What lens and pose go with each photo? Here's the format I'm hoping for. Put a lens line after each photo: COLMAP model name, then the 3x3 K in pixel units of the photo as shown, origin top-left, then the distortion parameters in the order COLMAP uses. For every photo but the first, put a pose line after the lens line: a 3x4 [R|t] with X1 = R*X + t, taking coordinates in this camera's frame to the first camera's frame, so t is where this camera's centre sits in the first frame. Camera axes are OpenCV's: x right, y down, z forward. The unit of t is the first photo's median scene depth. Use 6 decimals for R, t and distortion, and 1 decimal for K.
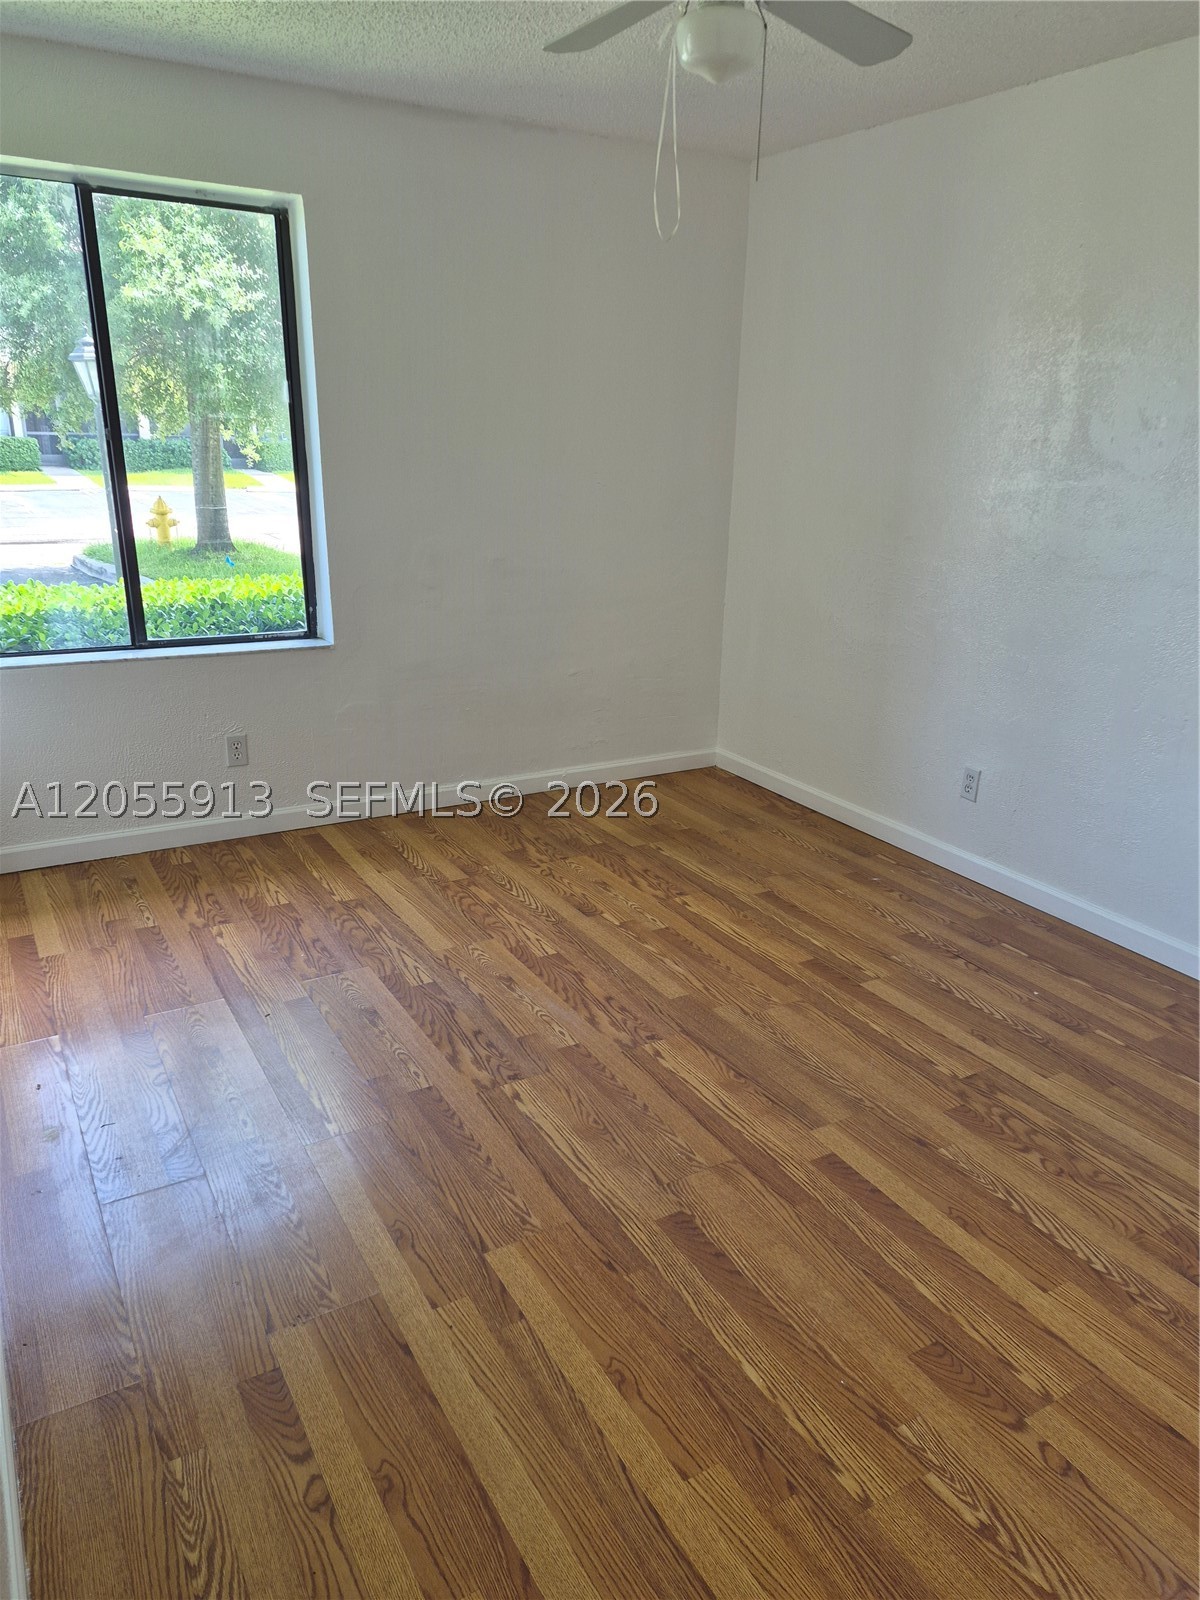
lens RADIAL K [[1111.7, 0, 601.1], [0, 1111.7, 810.1], [0, 0, 1]] dist [0.123682, -0.161879]
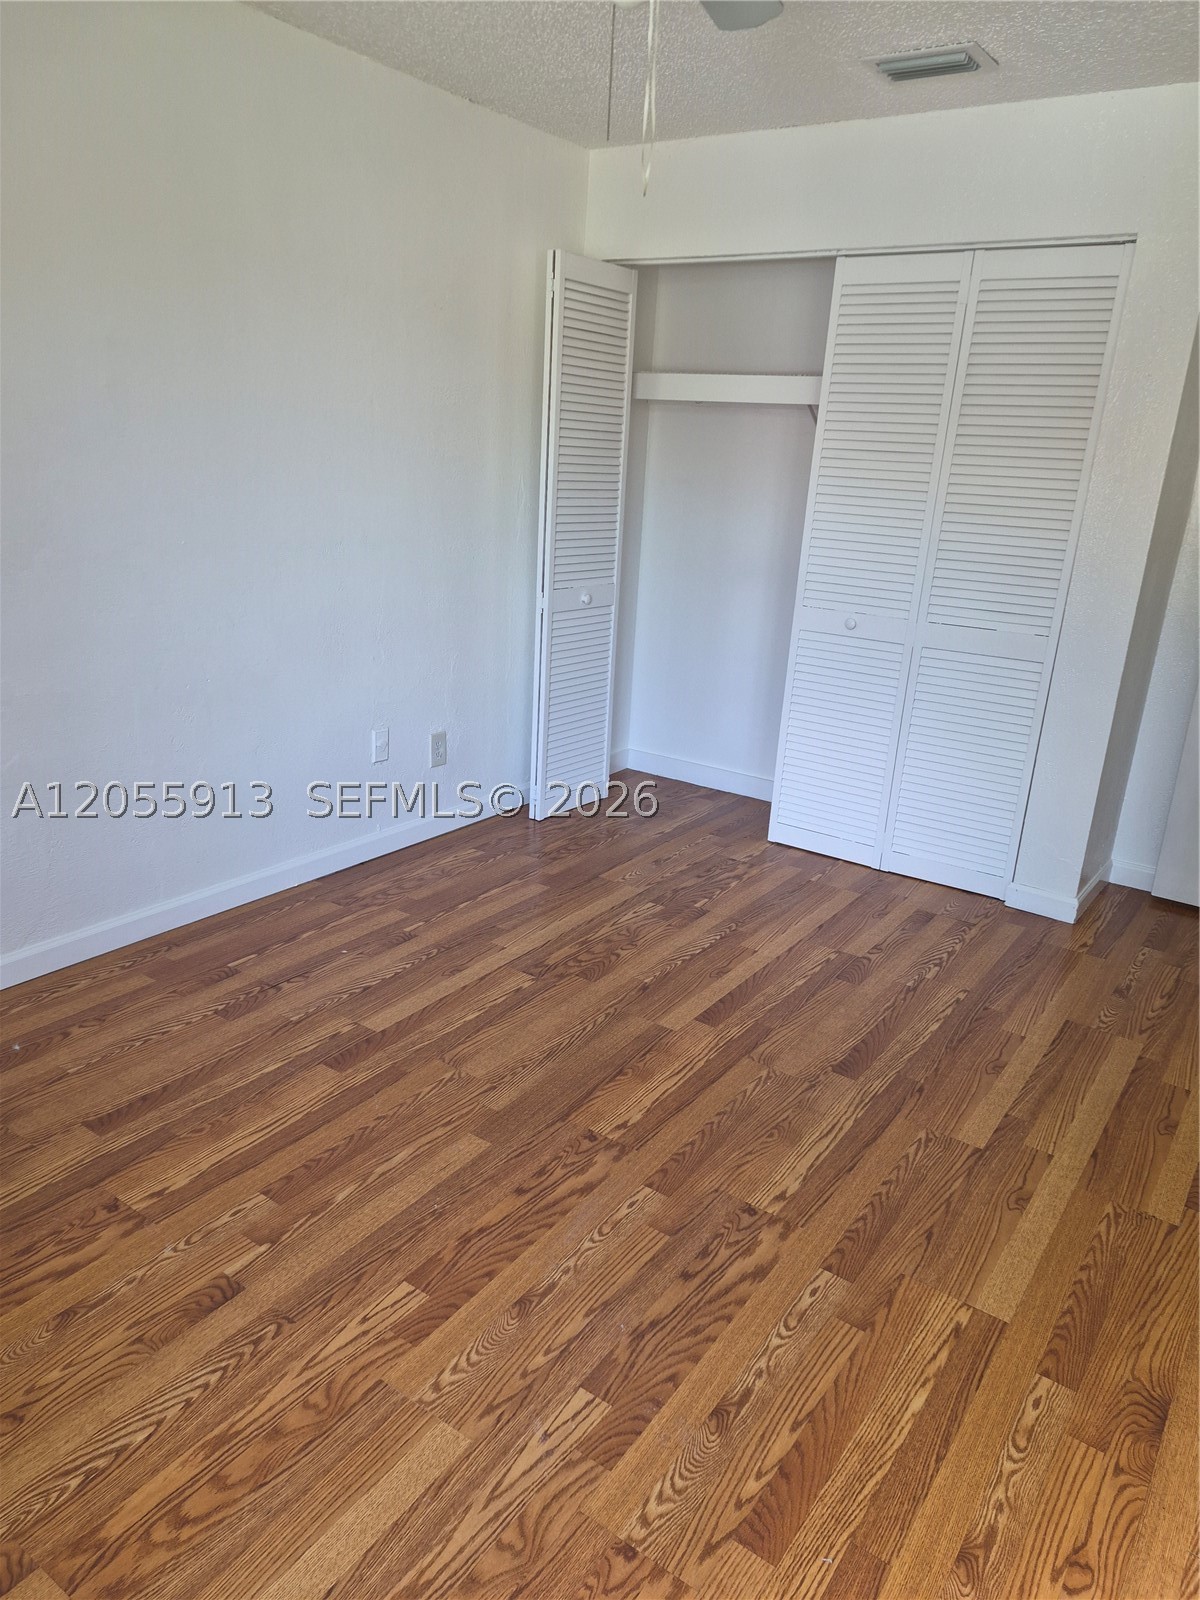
lens RADIAL K [[1111.7, 0, 601.1], [0, 1111.7, 810.1], [0, 0, 1]] dist [0.123682, -0.161879]
pose [[-0.424427, -0.332188, 0.842326, -0.622806], [0.226721, 0.861649, 0.454047, -0.418903], [-0.876618, 0.383684, -0.290393, 1.181195]]
